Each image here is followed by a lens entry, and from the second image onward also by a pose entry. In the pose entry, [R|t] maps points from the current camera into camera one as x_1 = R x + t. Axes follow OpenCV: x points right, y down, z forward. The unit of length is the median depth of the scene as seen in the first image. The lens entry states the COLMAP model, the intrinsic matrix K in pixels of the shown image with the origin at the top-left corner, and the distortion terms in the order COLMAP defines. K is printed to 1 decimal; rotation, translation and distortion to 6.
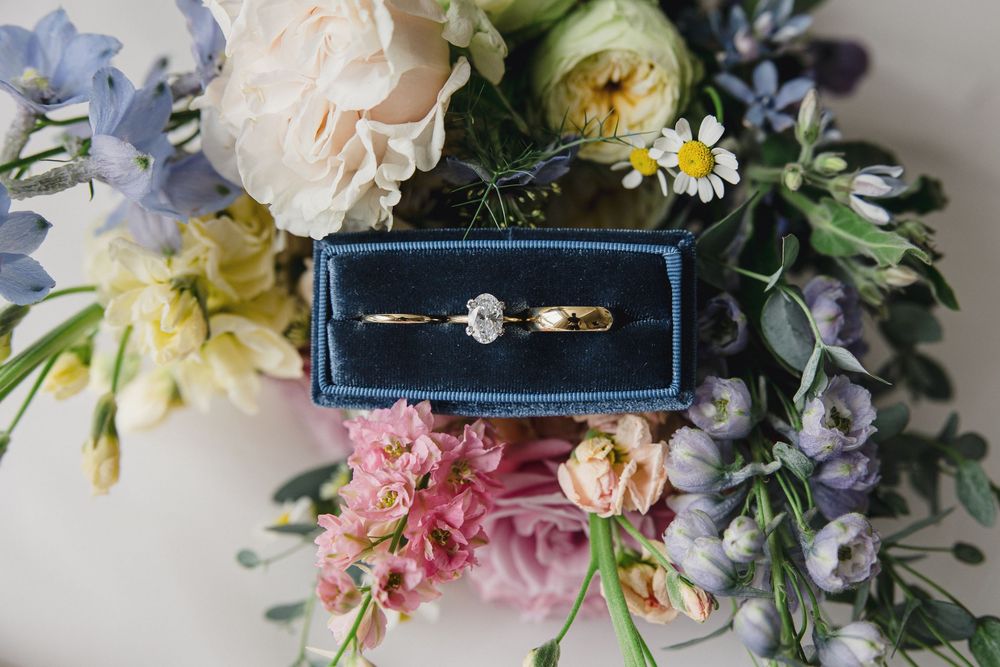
lens RADIAL K [[1726.4, 0, 500.0], [0, 1726.4, 333.5], [0, 0, 1]] dist [-0.012454, -0.039571]
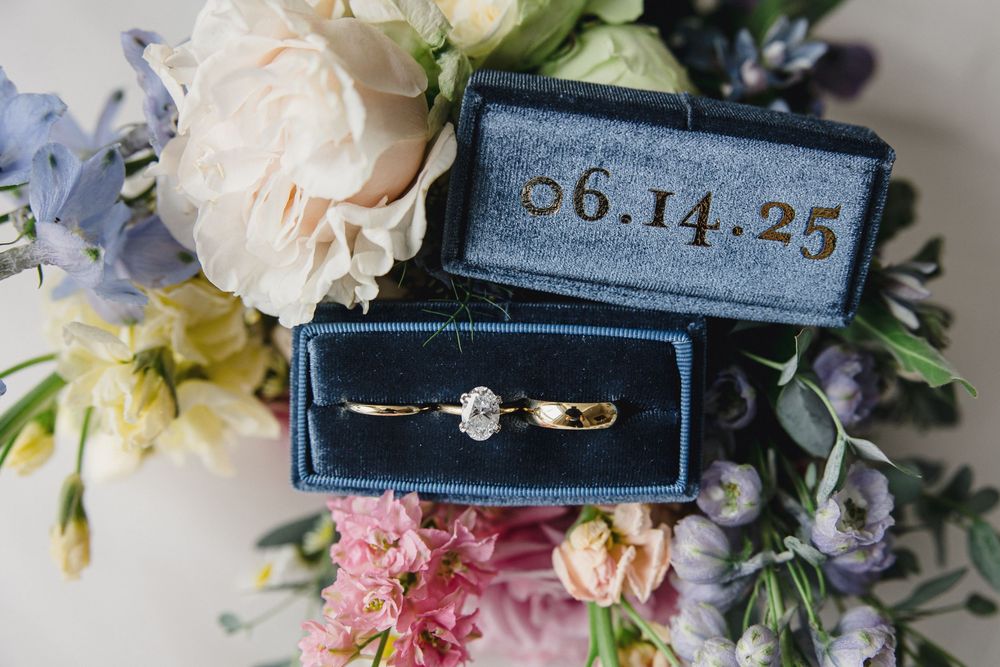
lens RADIAL K [[1559.6, 0, 500.0], [0, 1559.6, 333.5], [0, 0, 1]] dist [-0.066446, -0.014618]
pose [[0.999756, -0.018448, 0.012144, -0.004608], [0.016505, 0.989400, 0.144275, -0.166259], [-0.014677, -0.144039, 0.989463, 0.182187]]
